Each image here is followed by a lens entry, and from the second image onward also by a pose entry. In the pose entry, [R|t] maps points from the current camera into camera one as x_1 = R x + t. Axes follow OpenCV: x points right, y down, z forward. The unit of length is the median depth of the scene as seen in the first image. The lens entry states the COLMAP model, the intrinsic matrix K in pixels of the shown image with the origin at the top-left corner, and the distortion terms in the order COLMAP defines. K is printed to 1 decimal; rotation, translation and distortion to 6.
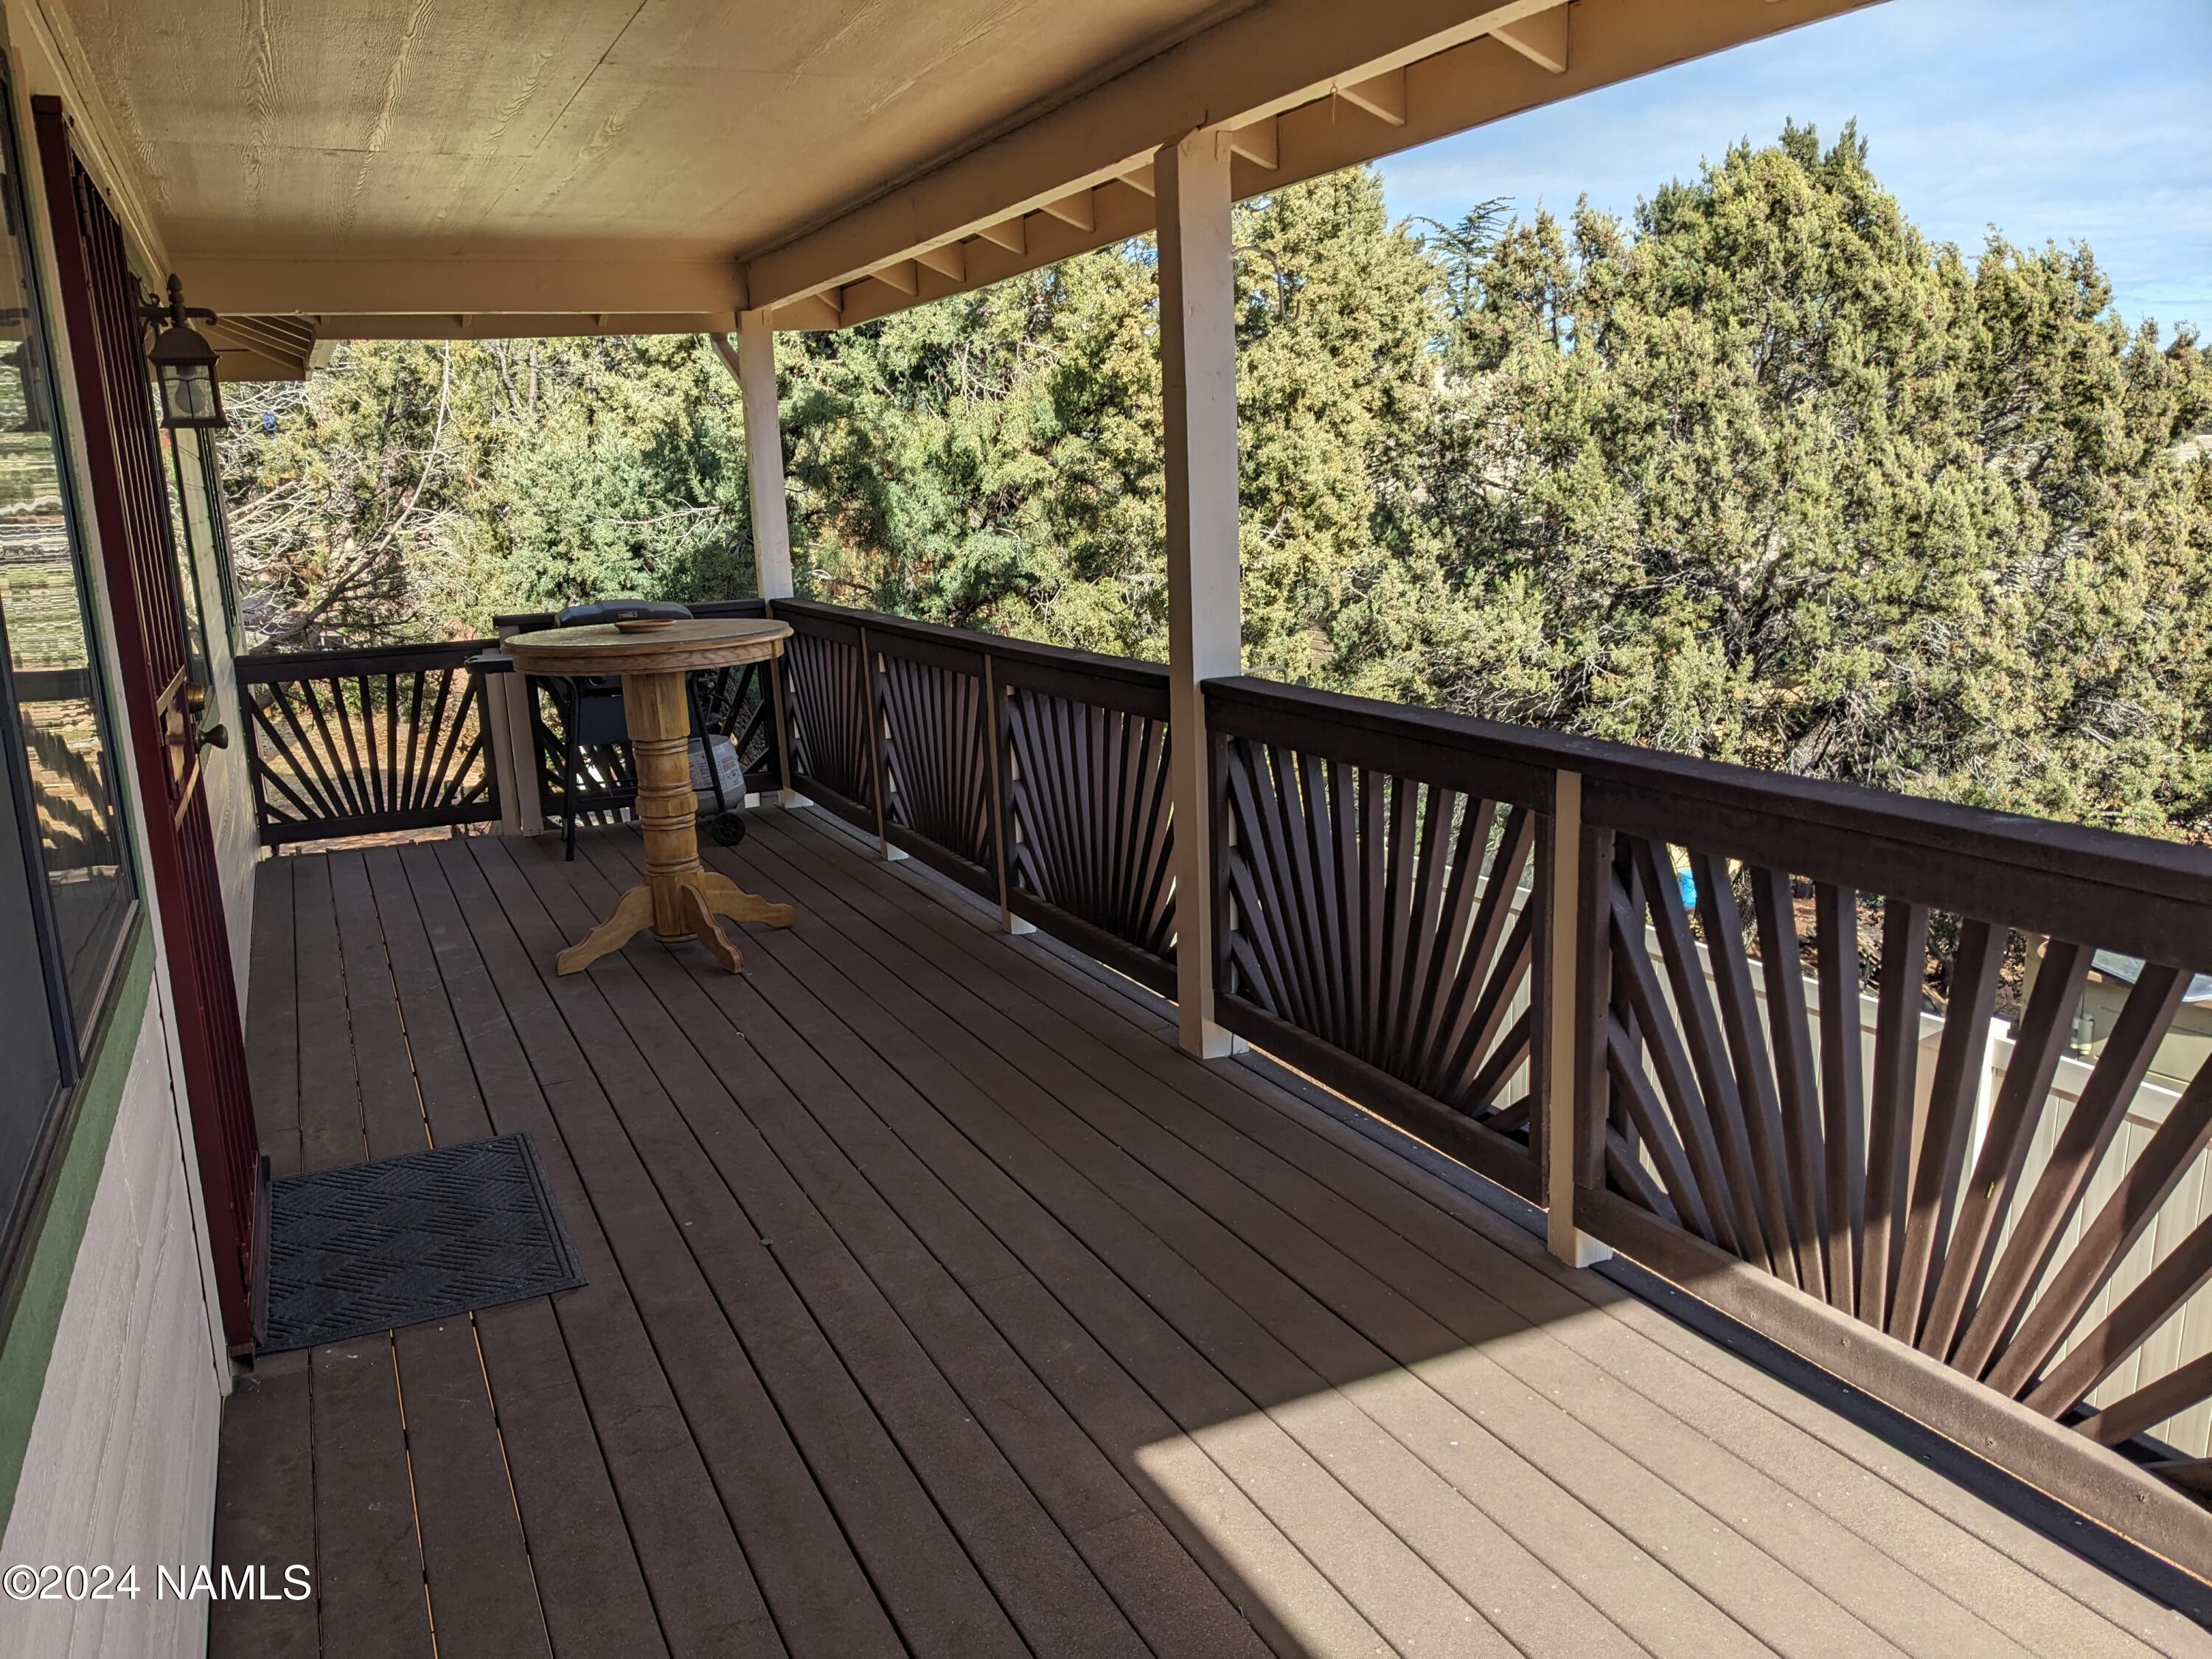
lens RADIAL K [[1706.0, 0, 1106.0], [0, 1706.0, 829.5], [0, 0, 1]] dist [0.059504, -0.104868]
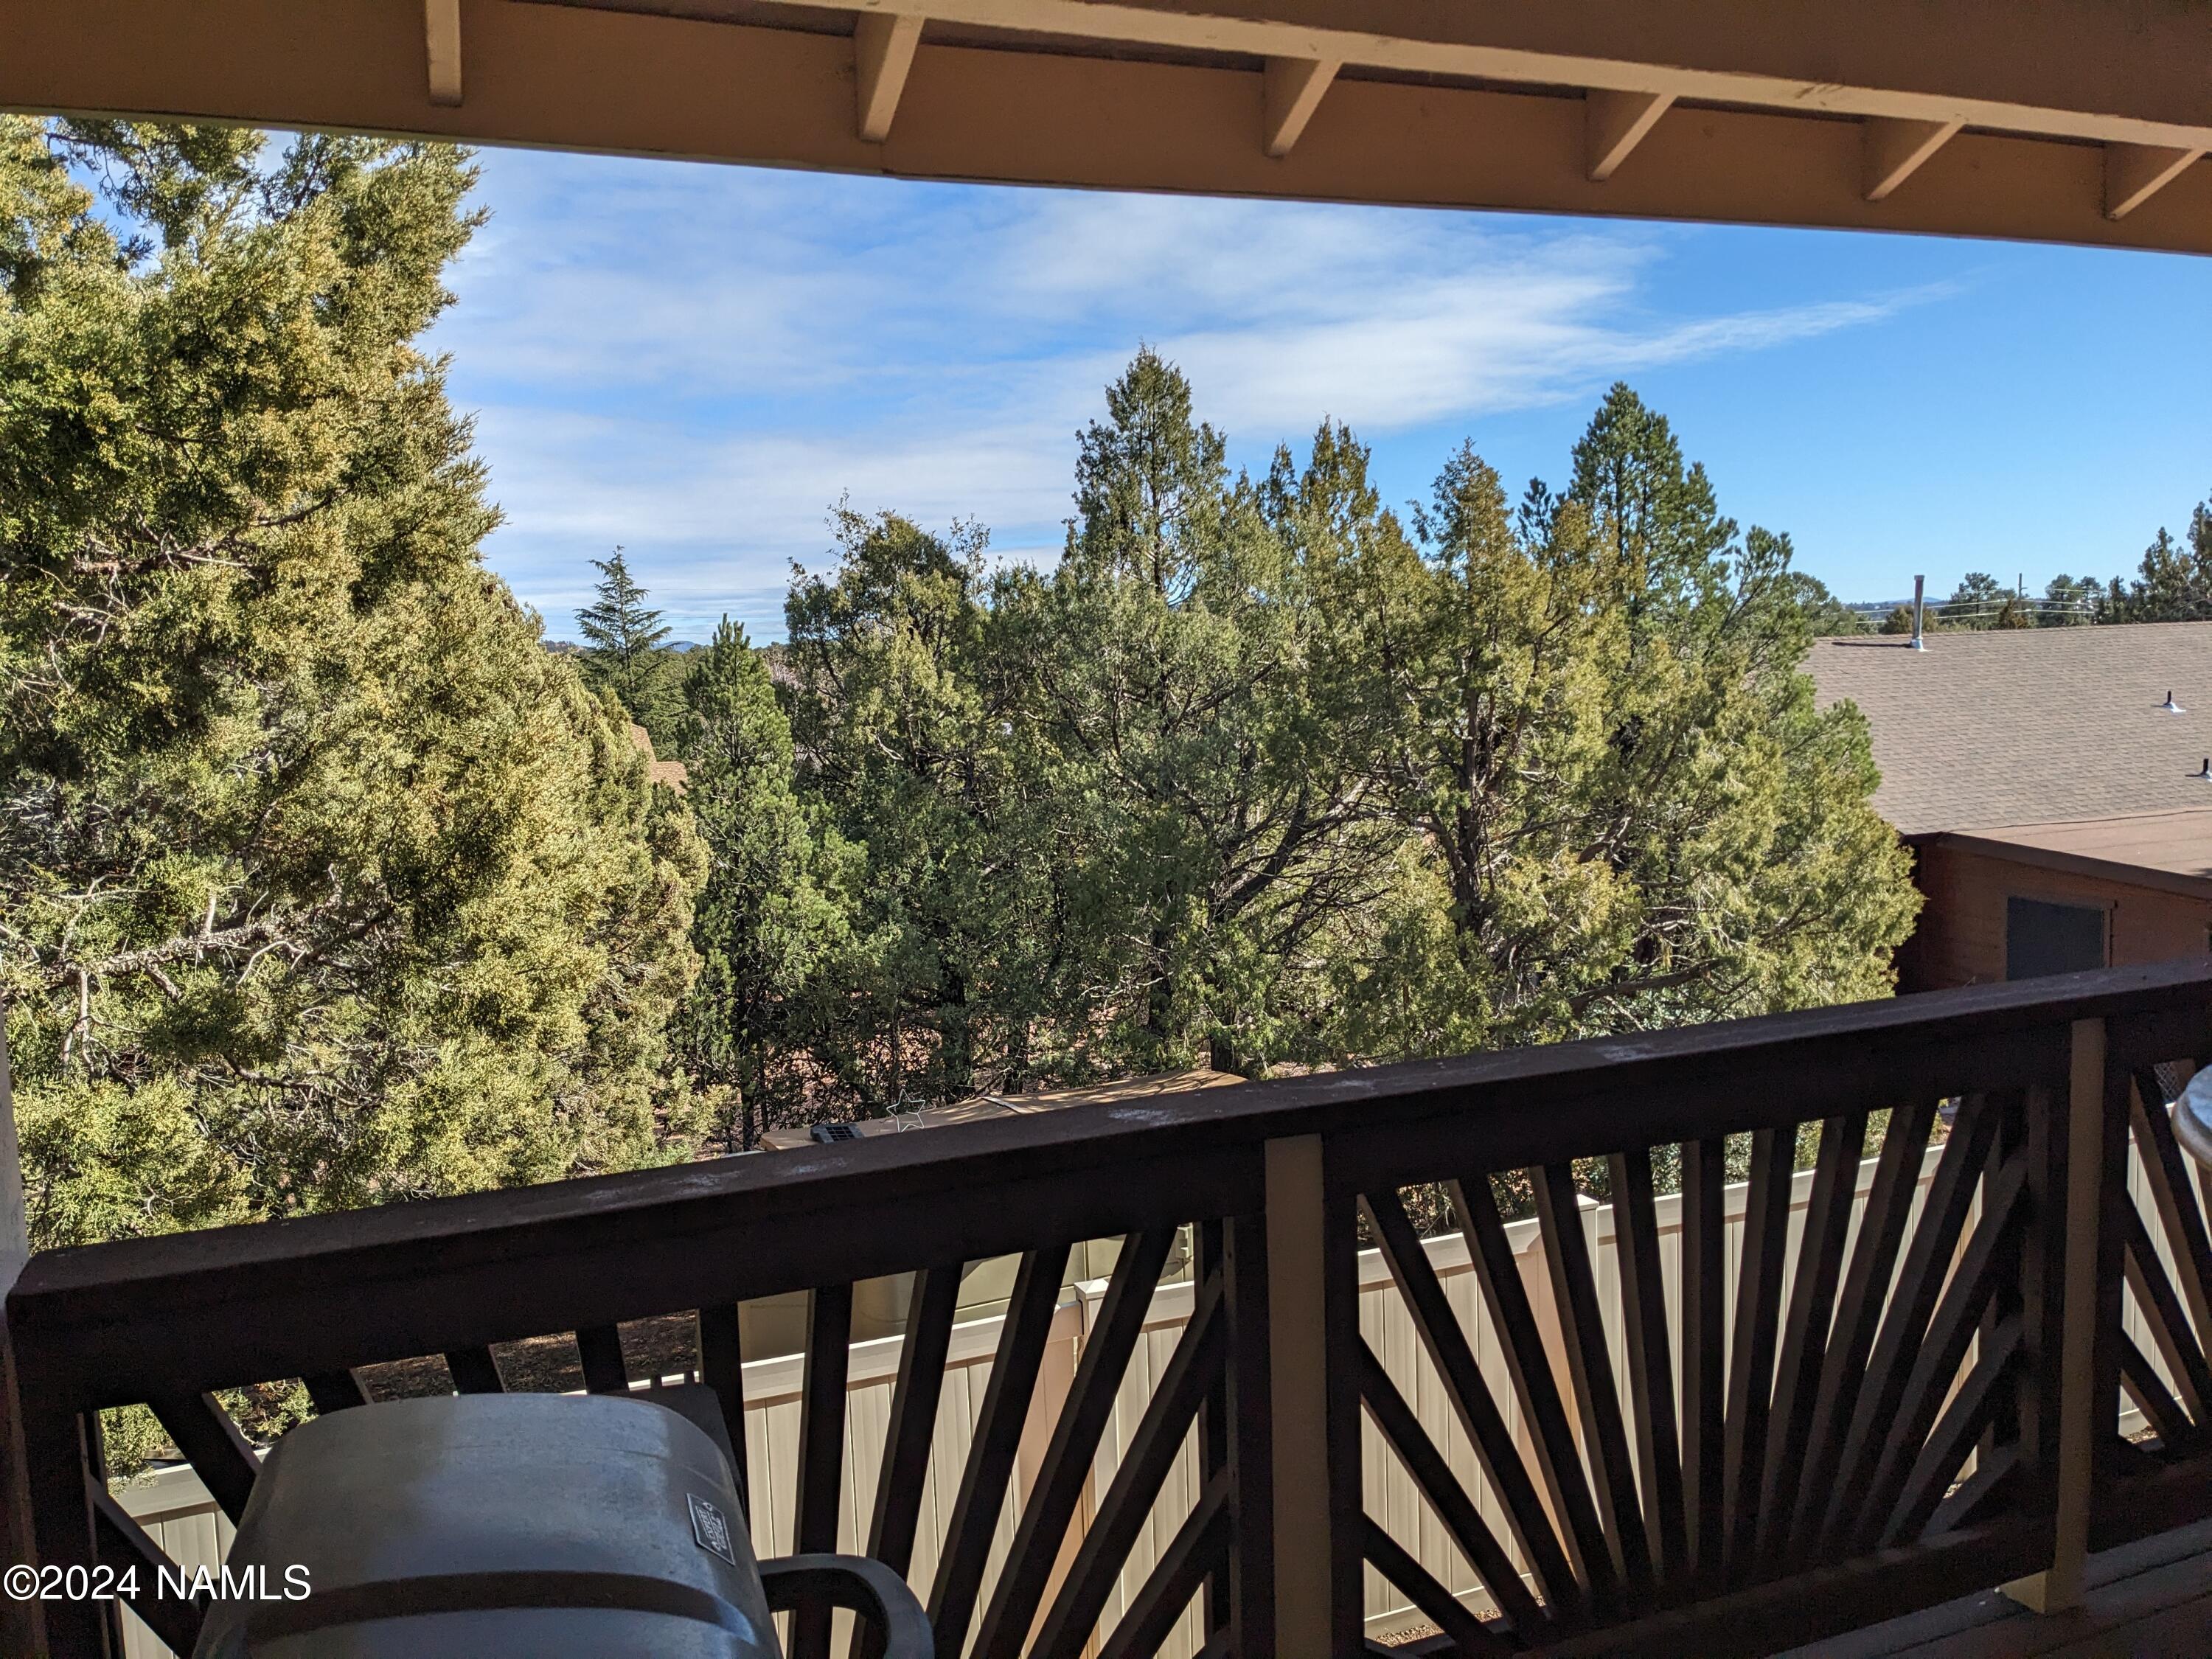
lens RADIAL K [[1706.0, 0, 1106.0], [0, 1706.0, 829.5], [0, 0, 1]] dist [0.059504, -0.104868]
pose [[0.063408, -0.052962, 0.996581, -0.488769], [0.241815, 0.969649, 0.036145, -0.200433], [-0.968248, 0.238697, 0.074290, 1.169318]]
